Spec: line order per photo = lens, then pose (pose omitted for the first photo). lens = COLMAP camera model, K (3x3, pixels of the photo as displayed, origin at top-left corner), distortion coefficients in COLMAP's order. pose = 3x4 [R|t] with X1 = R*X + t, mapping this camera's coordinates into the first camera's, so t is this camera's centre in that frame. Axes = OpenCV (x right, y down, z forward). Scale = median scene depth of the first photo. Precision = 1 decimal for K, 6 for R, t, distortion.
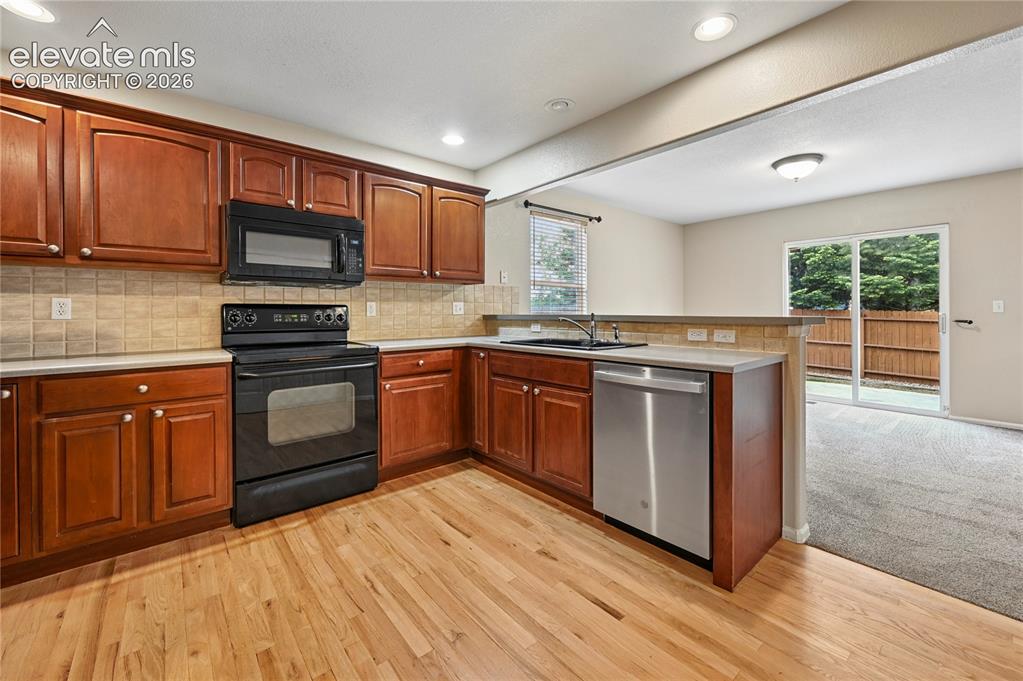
lens RADIAL K [[407.0, 0, 525.6], [0, 407.0, 312.6], [0, 0, 1]] dist [-0.002071, 0.000237]
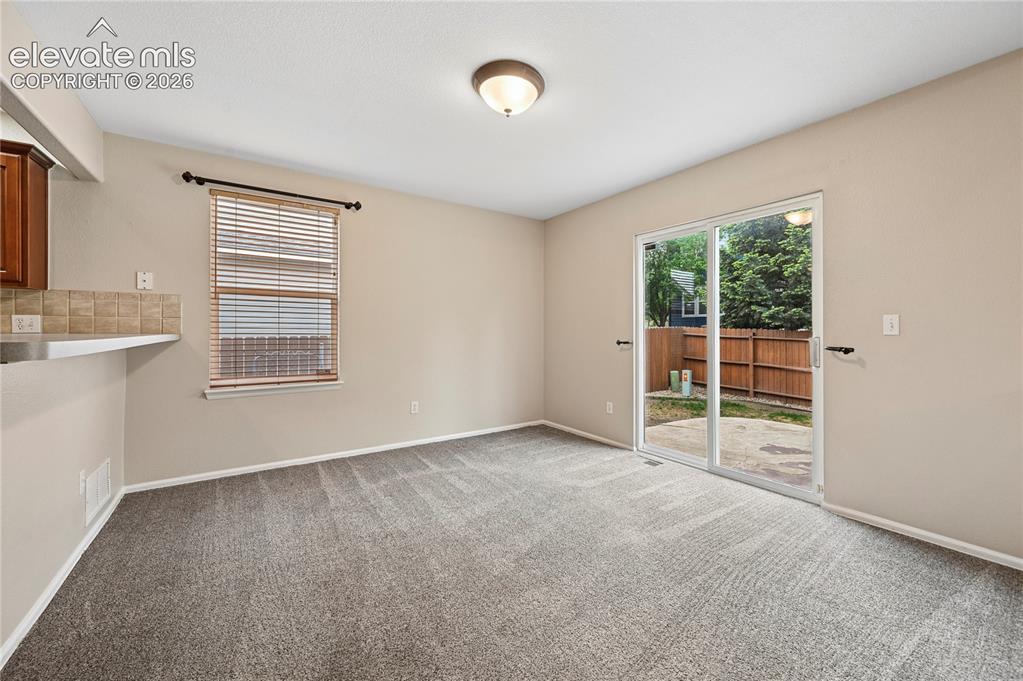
lens RADIAL K [[407.0, 0, 530.4], [0, 407.0, 327.0], [0, 0, 1]] dist [-0.002071, 0.000237]
pose [[0.996715, 0.004258, -0.080873, 0.579412], [-0.005498, 0.999871, -0.015121, 0.000011], [0.080798, 0.015516, 0.996610, 0.307583]]
